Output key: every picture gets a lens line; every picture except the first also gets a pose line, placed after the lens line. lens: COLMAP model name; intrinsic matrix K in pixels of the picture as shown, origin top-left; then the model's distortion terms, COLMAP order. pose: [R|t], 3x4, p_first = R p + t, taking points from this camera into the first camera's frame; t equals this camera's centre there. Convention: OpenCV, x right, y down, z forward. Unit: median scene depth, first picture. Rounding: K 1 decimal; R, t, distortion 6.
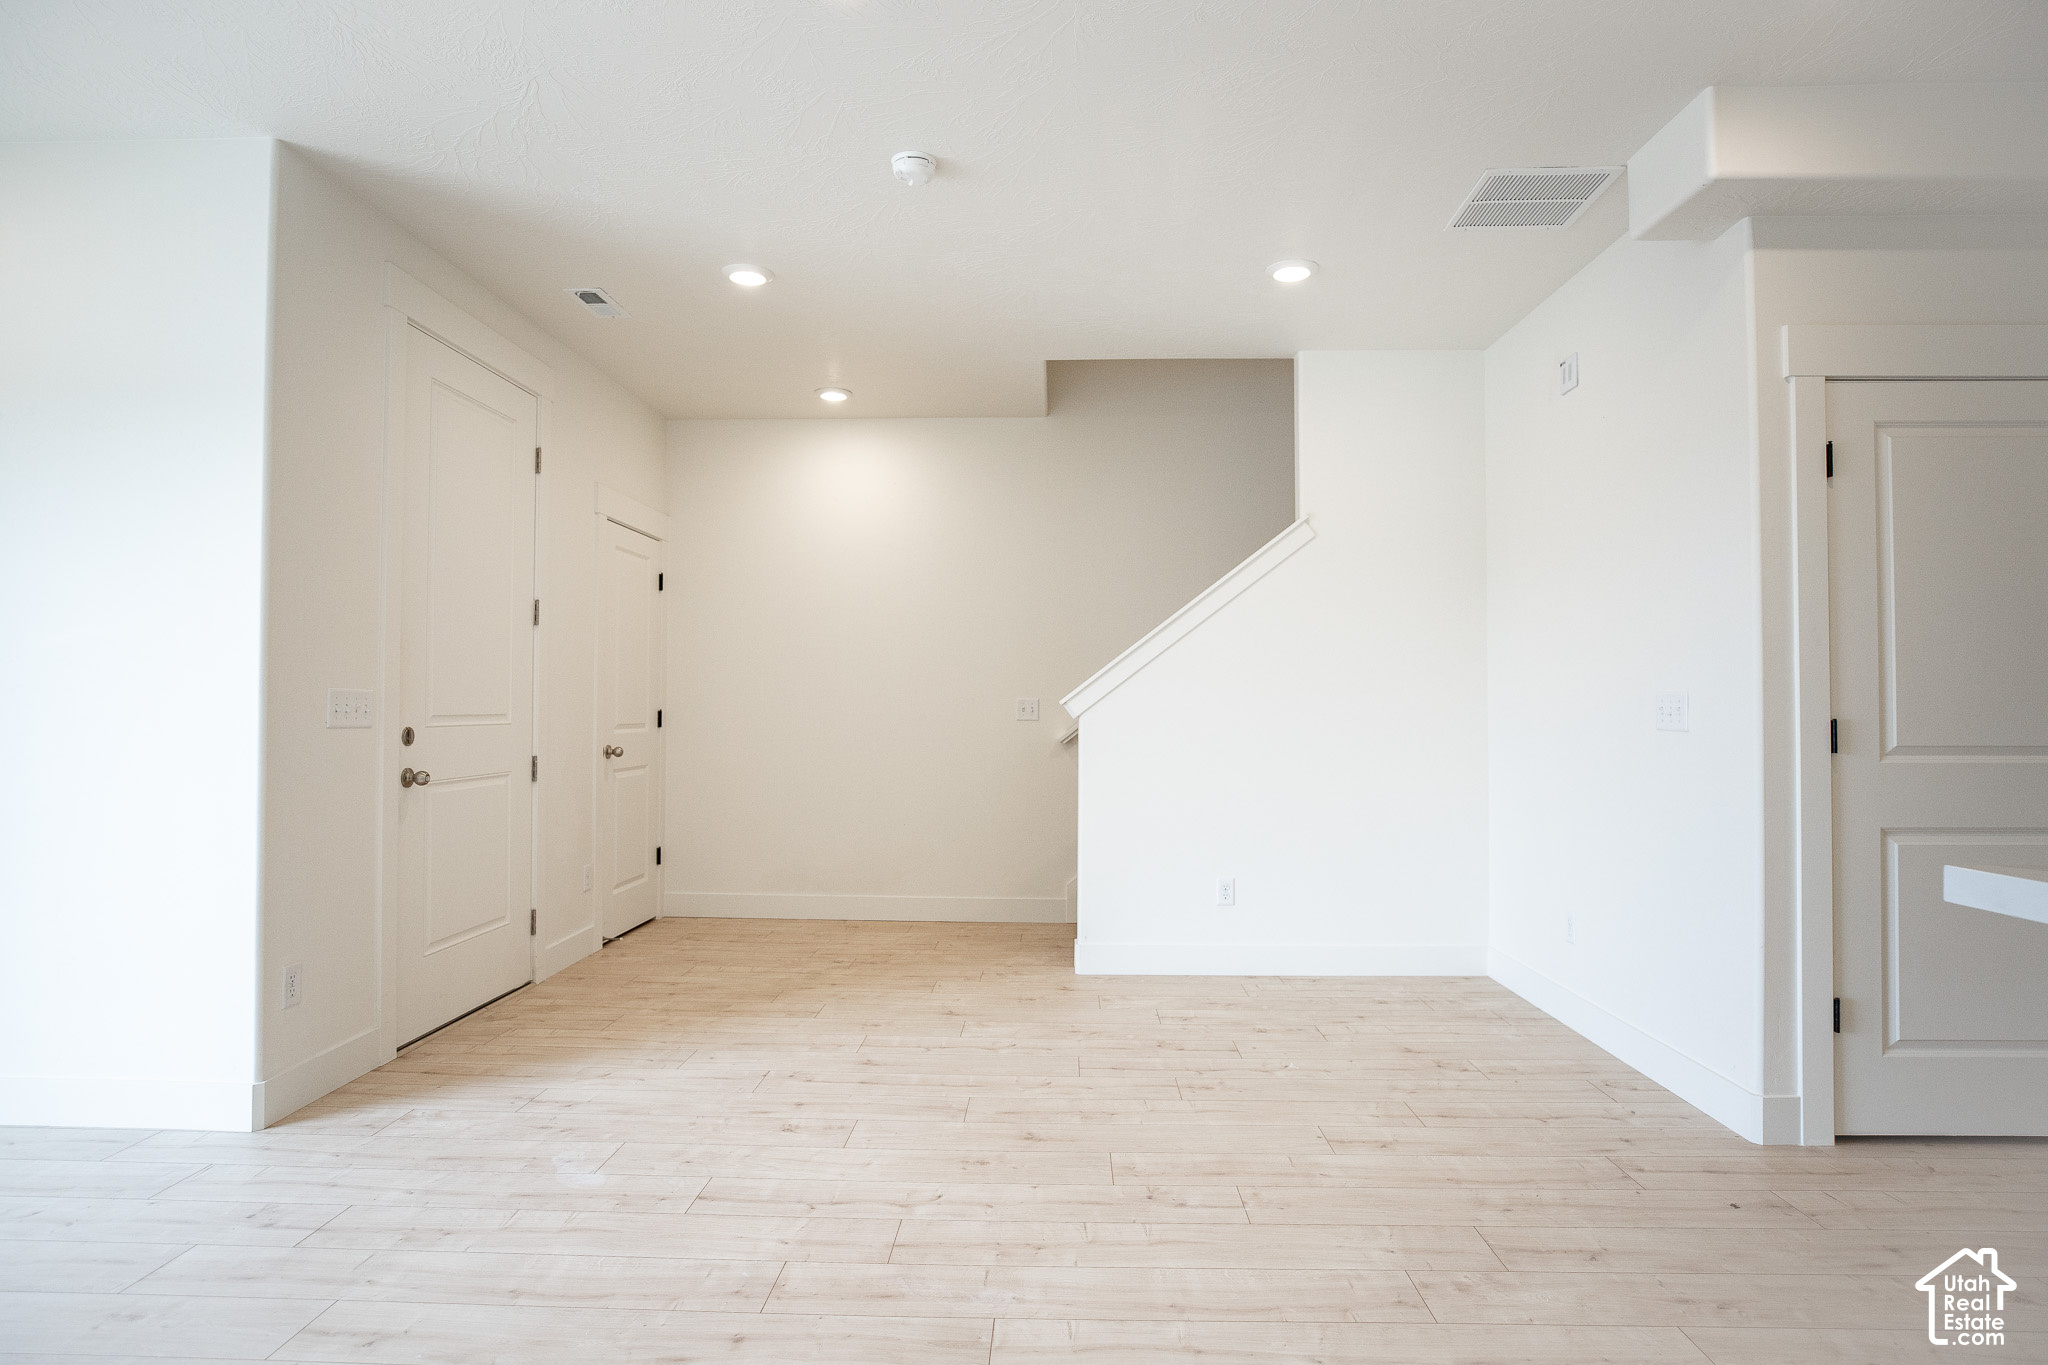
lens RADIAL K [[1080.5, 0, 1024.6], [0, 1080.5, 691.0], [0, 0, 1]] dist [-0.029337, 0.005137]
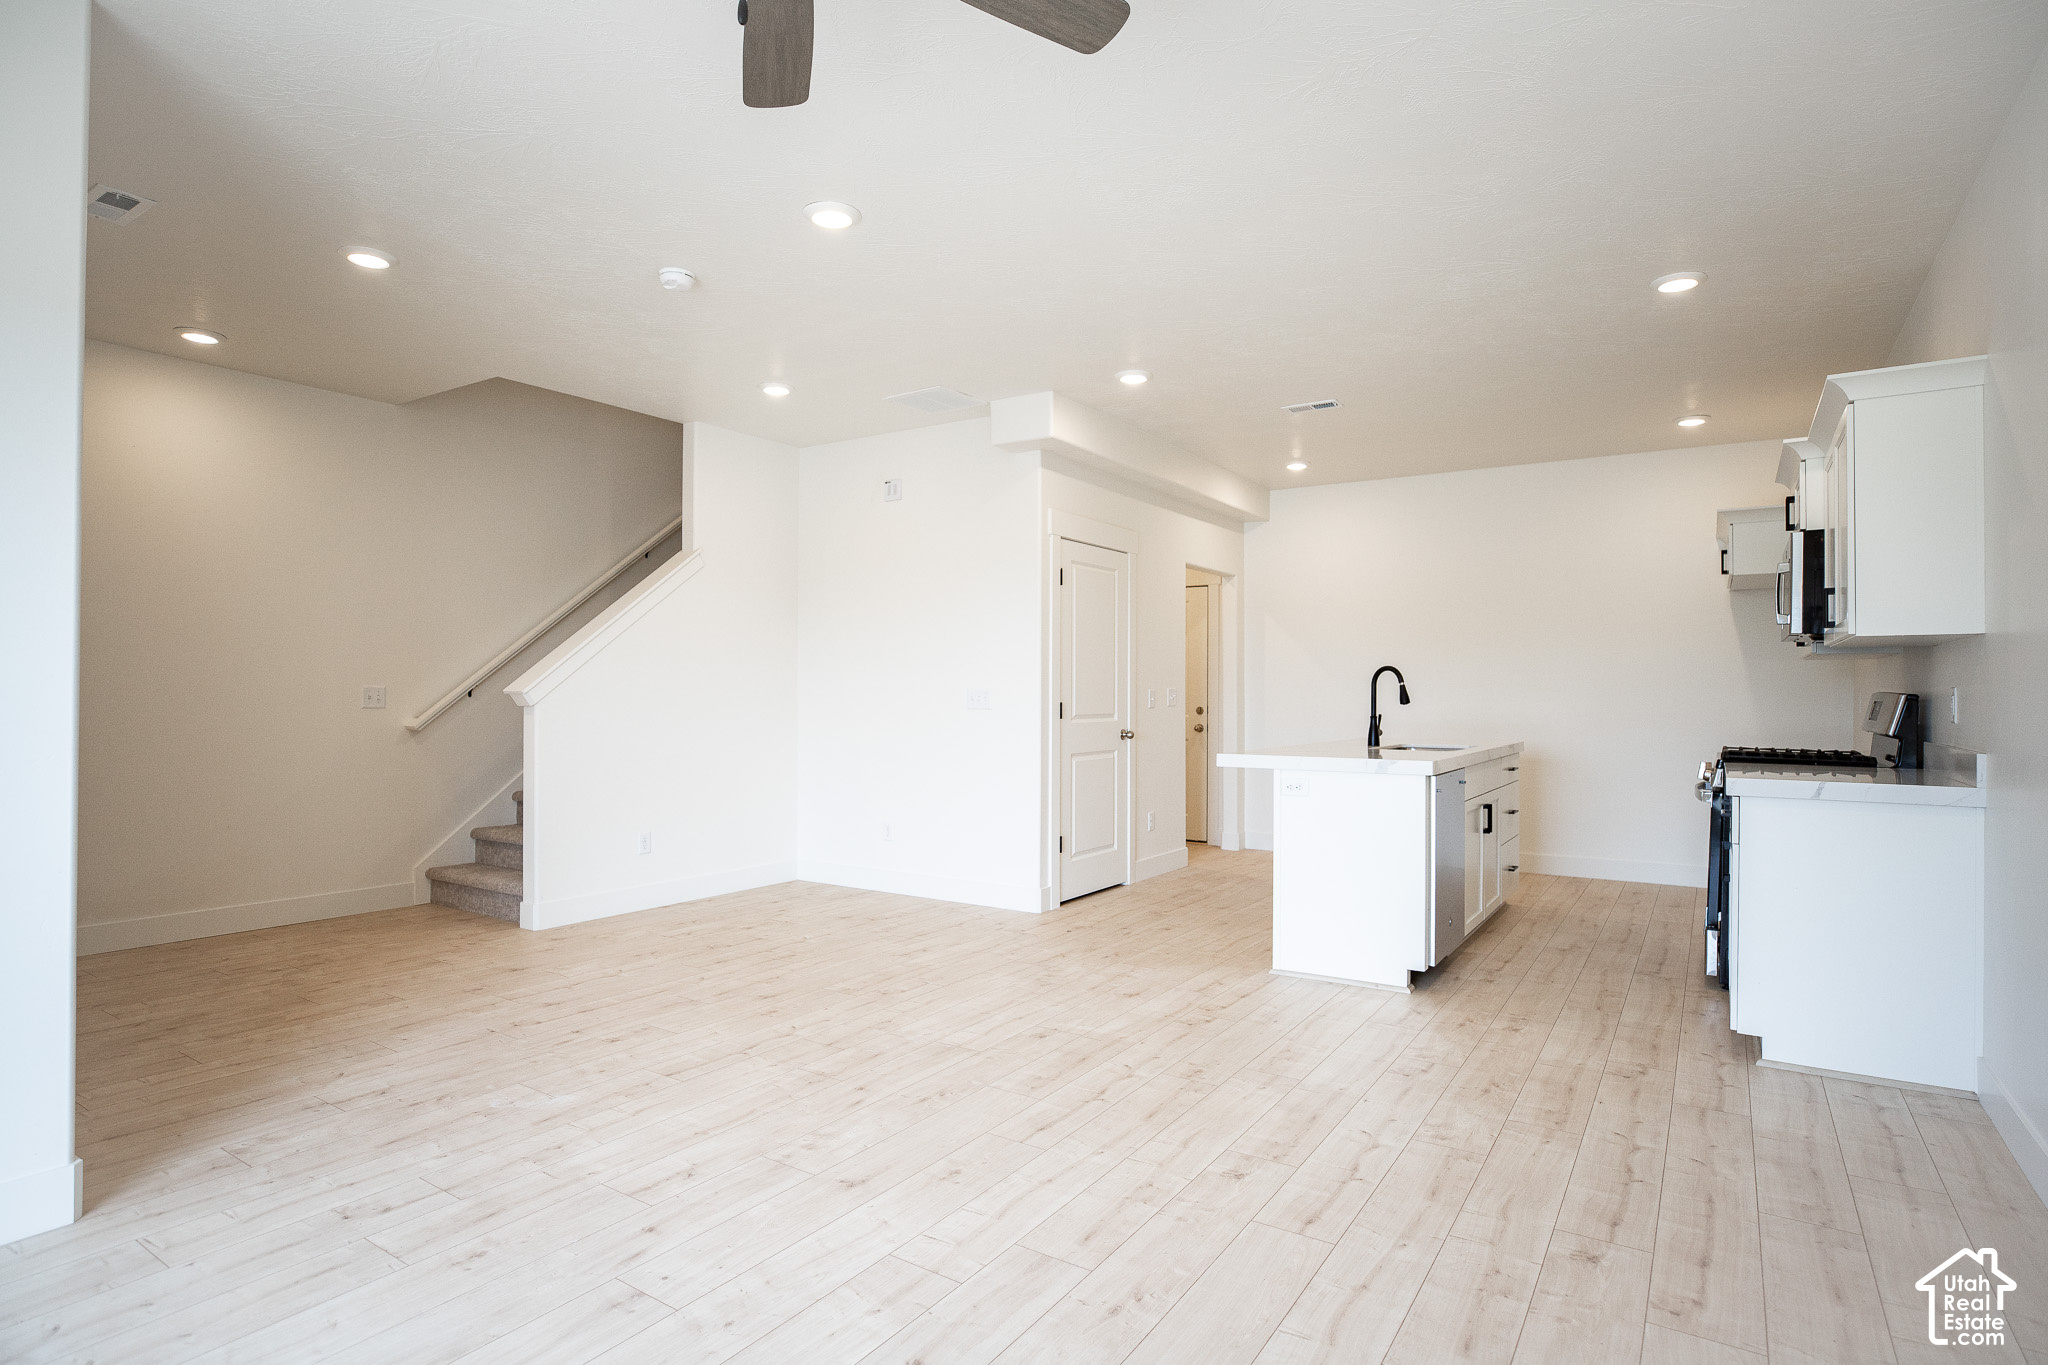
lens RADIAL K [[1090.0, 0, 1014.6], [0, 1090.0, 687.7], [0, 0, 1]] dist [-0.020758, 0.002155]
pose [[0.524768, 0.004485, 0.851234, -1.005485], [-0.013997, 0.999896, 0.003361, -0.006639], [-0.851131, -0.013679, 0.524776, -0.036505]]
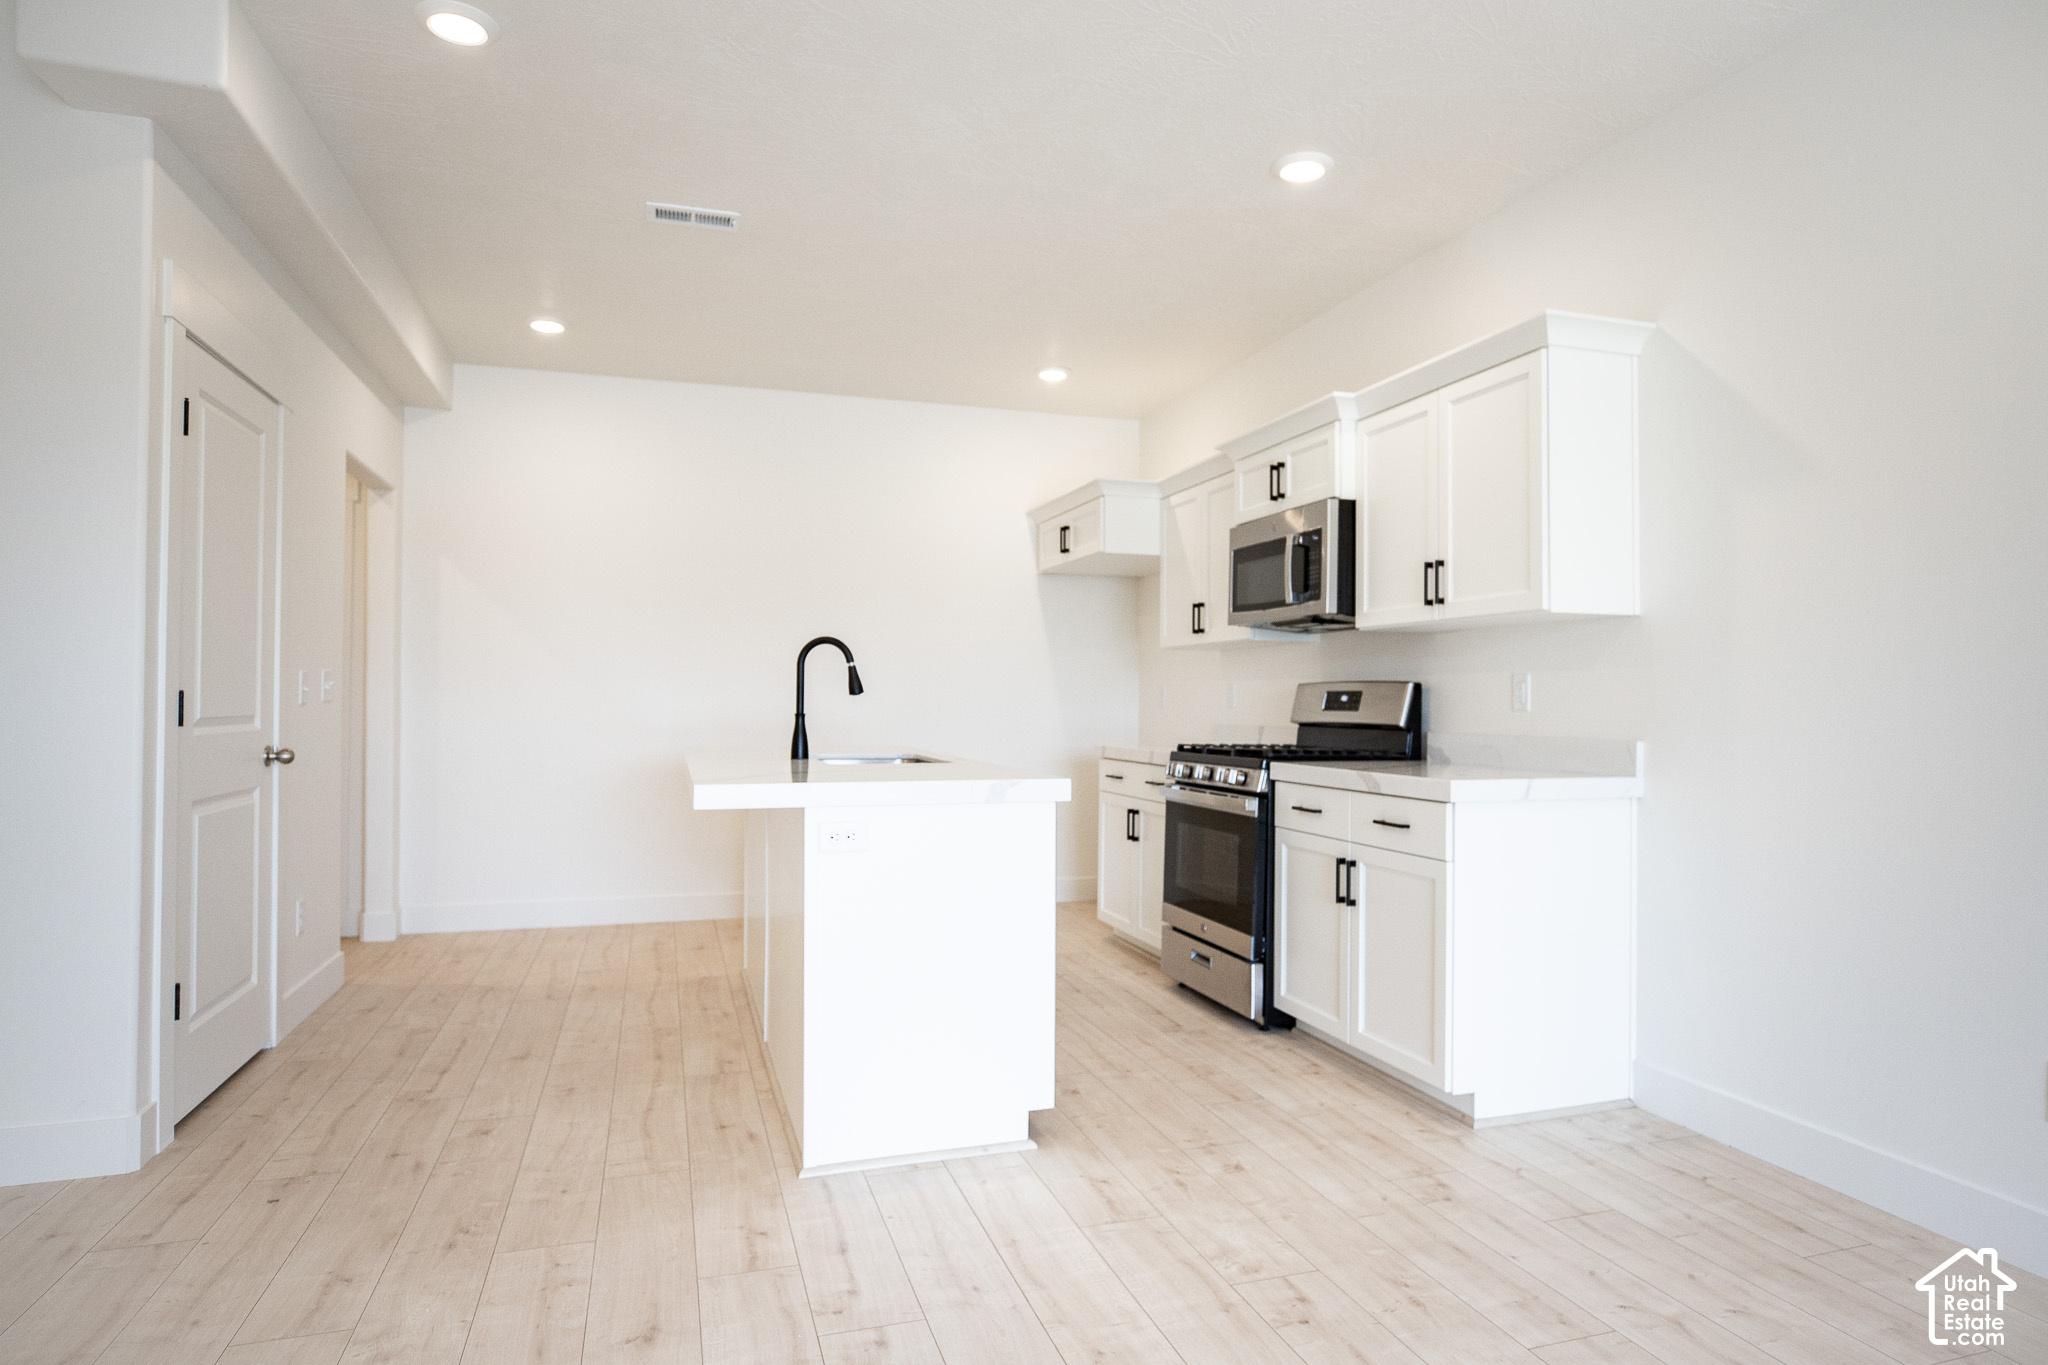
lens RADIAL K [[1177.1, 0, 1057.1], [0, 1177.1, 690.6], [0, 0, 1]] dist [-0.020961, 0.003021]
pose [[-0.364200, 0.004650, 0.931309, -0.450255], [-0.018304, 0.999759, -0.012150, 0.022892], [-0.931141, -0.021472, -0.364027, 0.593503]]
